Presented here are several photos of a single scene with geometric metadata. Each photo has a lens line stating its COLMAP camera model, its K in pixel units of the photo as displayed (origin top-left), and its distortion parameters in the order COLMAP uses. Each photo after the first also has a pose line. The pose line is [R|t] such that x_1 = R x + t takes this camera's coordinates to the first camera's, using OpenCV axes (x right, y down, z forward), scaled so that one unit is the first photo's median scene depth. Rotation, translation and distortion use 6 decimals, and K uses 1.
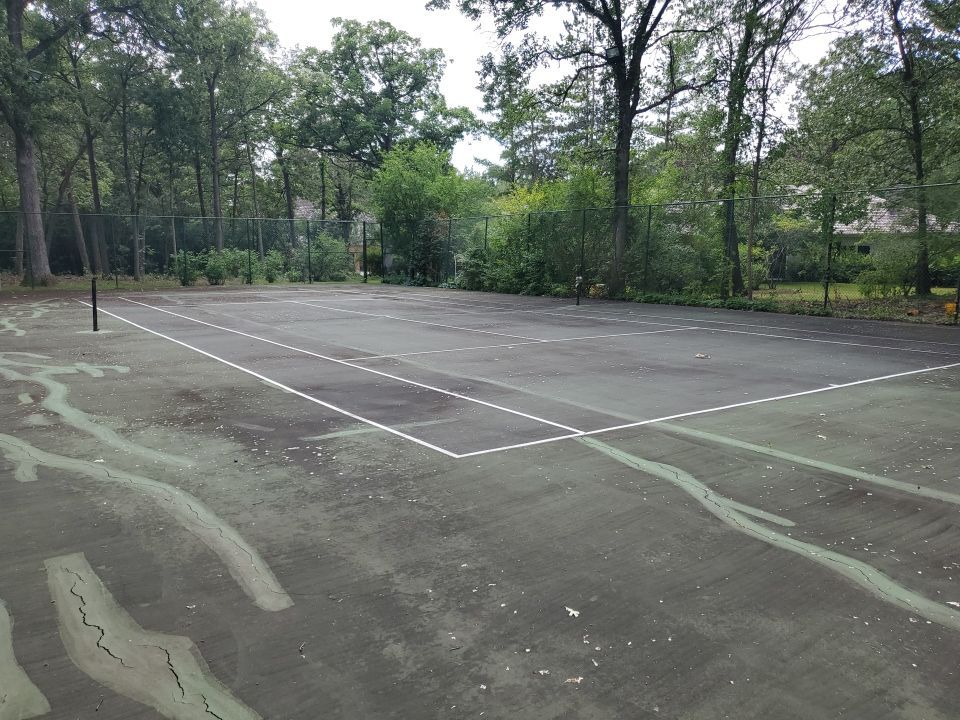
lens RADIAL K [[722.7, 0, 482.9], [0, 722.7, 362.2], [0, 0, 1]] dist [0.024965, -0.009346]
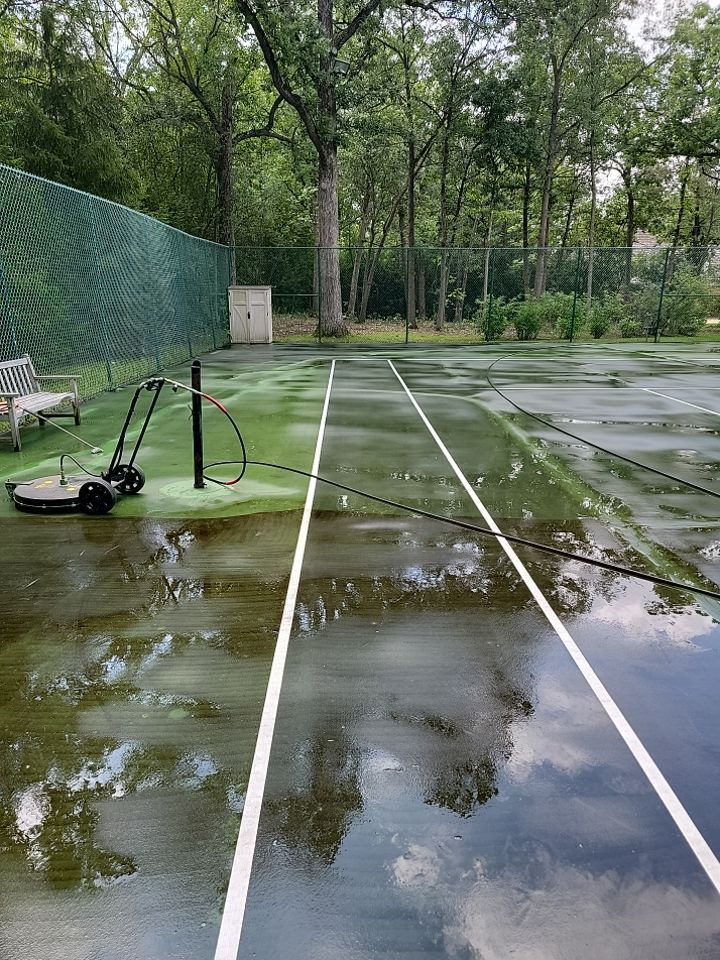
lens RADIAL K [[642.0, 0, 358.3], [0, 642.0, 474.9], [0, 0, 1]] dist [0.052283, 0.002274]
pose [[0.817342, 0.155120, -0.554878, -0.129070], [-0.090538, 0.985690, 0.142193, -0.055047], [0.568994, -0.065983, 0.819690, 0.383586]]
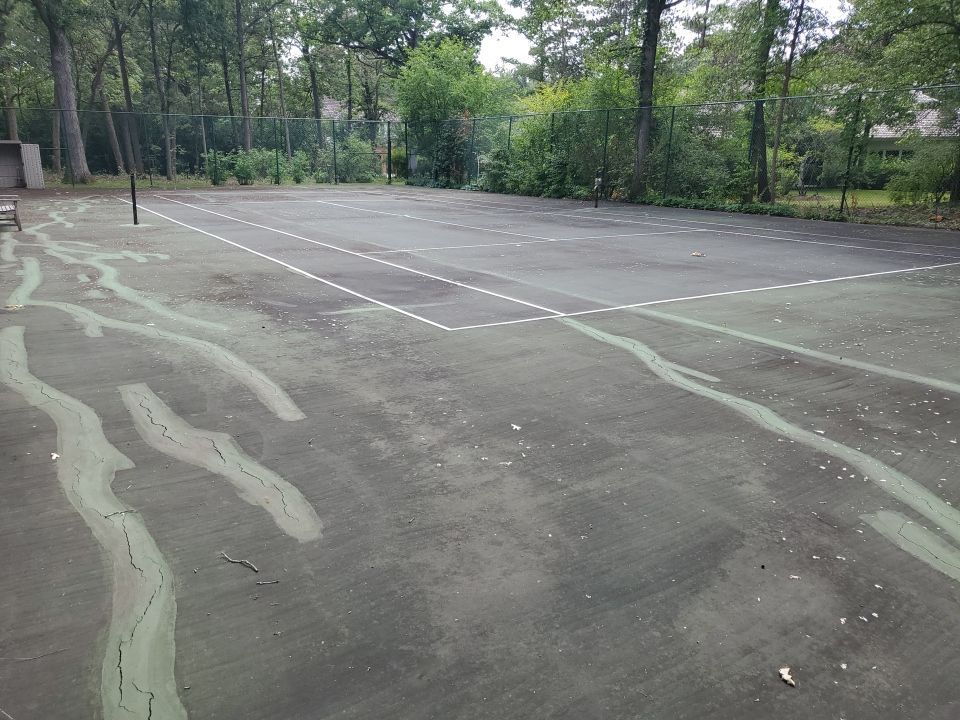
lens RADIAL K [[722.7, 0, 471.3], [0, 722.7, 360.9], [0, 0, 1]] dist [0.024965, -0.009346]
pose [[0.998292, 0.024218, -0.053164, 0.012800], [-0.017406, 0.991999, 0.125042, 0.007515], [0.055767, -0.123903, 0.990726, -0.032686]]
